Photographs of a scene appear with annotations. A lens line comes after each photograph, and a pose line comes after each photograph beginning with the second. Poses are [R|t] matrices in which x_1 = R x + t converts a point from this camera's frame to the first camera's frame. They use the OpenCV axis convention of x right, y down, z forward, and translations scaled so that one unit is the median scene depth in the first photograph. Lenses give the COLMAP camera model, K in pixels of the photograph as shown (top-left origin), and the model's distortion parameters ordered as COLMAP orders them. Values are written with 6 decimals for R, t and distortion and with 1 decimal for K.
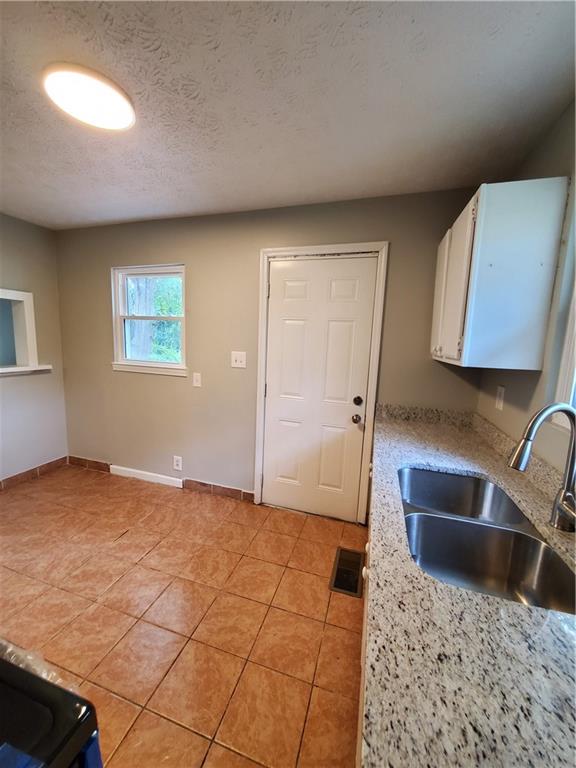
lens RADIAL K [[306.7, 0, 282.3], [0, 306.7, 378.3], [0, 0, 1]] dist [0.001182, -0.000557]
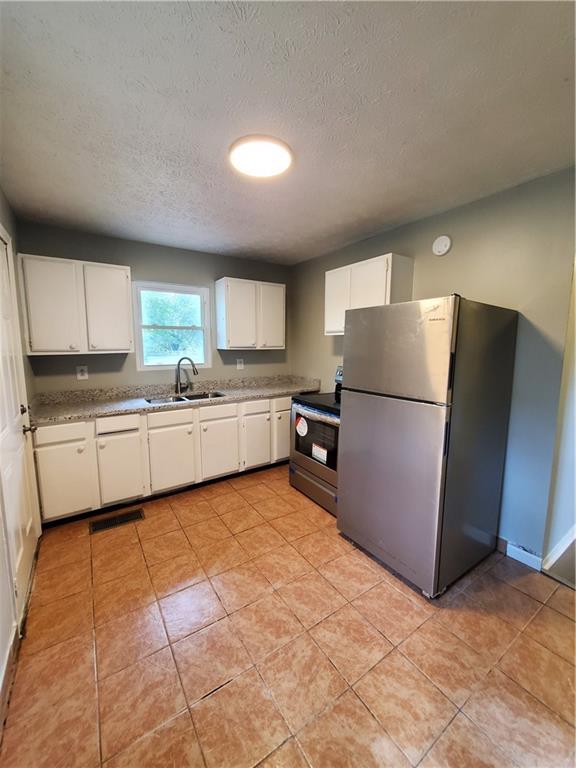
lens RADIAL K [[302.6, 0, 281.1], [0, 302.6, 380.7], [0, 0, 1]] dist [0.005943, -0.002532]
pose [[-0.779072, -0.119363, 0.615466, -0.948639], [0.047950, 0.967488, 0.248330, -0.206453], [-0.625098, 0.222979, -0.748020, 1.284289]]
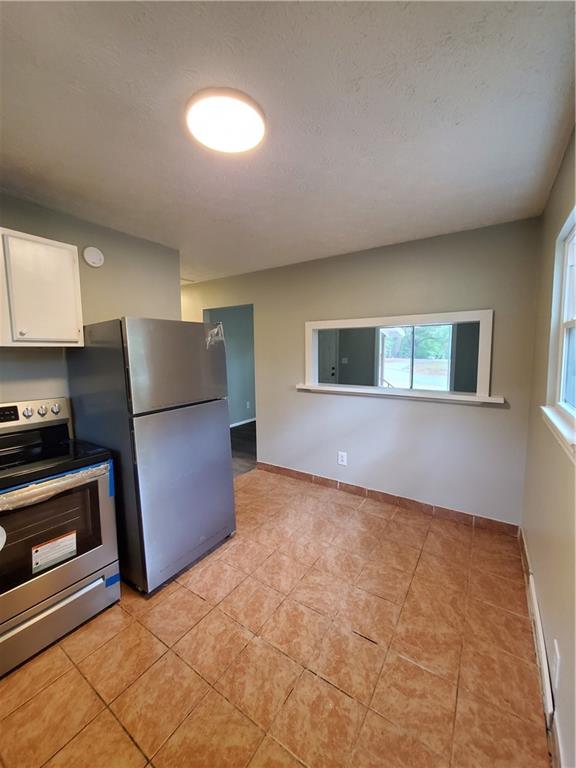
lens RADIAL K [[302.6, 0, 281.1], [0, 302.6, 380.7], [0, 0, 1]] dist [0.005943, -0.002532]
pose [[-0.284969, 0.057663, -0.956801, 0.188284], [-0.121045, 0.988033, 0.095596, -0.133600], [0.950863, 0.143058, -0.274579, 0.966929]]
